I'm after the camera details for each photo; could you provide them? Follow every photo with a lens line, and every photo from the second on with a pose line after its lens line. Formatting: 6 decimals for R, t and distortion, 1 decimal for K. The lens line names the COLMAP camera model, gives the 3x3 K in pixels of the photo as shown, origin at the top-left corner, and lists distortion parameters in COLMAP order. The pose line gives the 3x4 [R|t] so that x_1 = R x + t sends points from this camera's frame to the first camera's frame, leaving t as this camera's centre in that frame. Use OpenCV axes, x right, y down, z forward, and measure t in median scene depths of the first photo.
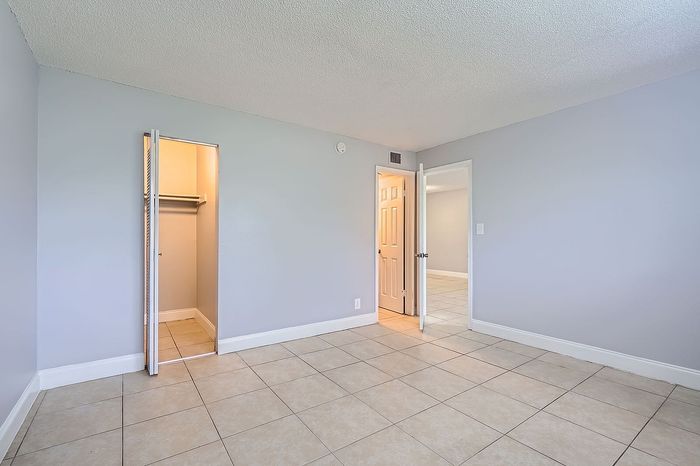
lens RADIAL K [[317.6, 0, 352.6], [0, 317.6, 234.5], [0, 0, 1]] dist [0.001661, 0.000278]
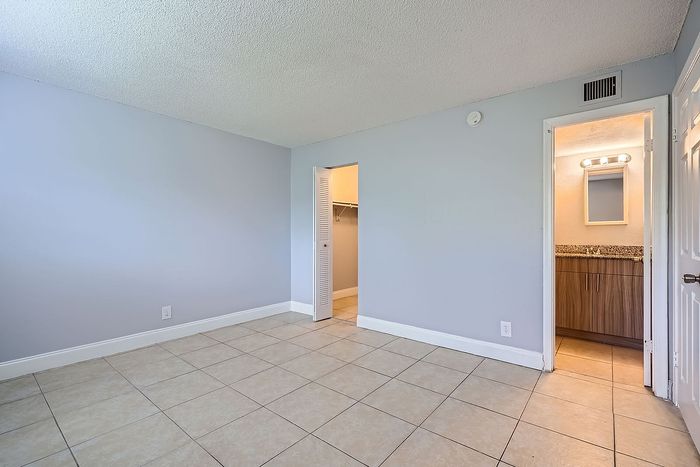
lens RADIAL K [[317.6, 0, 351.1], [0, 317.6, 233.4], [0, 0, 1]] dist [0.001661, 0.000278]
pose [[0.261734, -0.003489, -0.965134, 0.781044], [0.005875, 0.999981, -0.002022, 0.009104], [0.965122, -0.005141, 0.261749, 0.629557]]
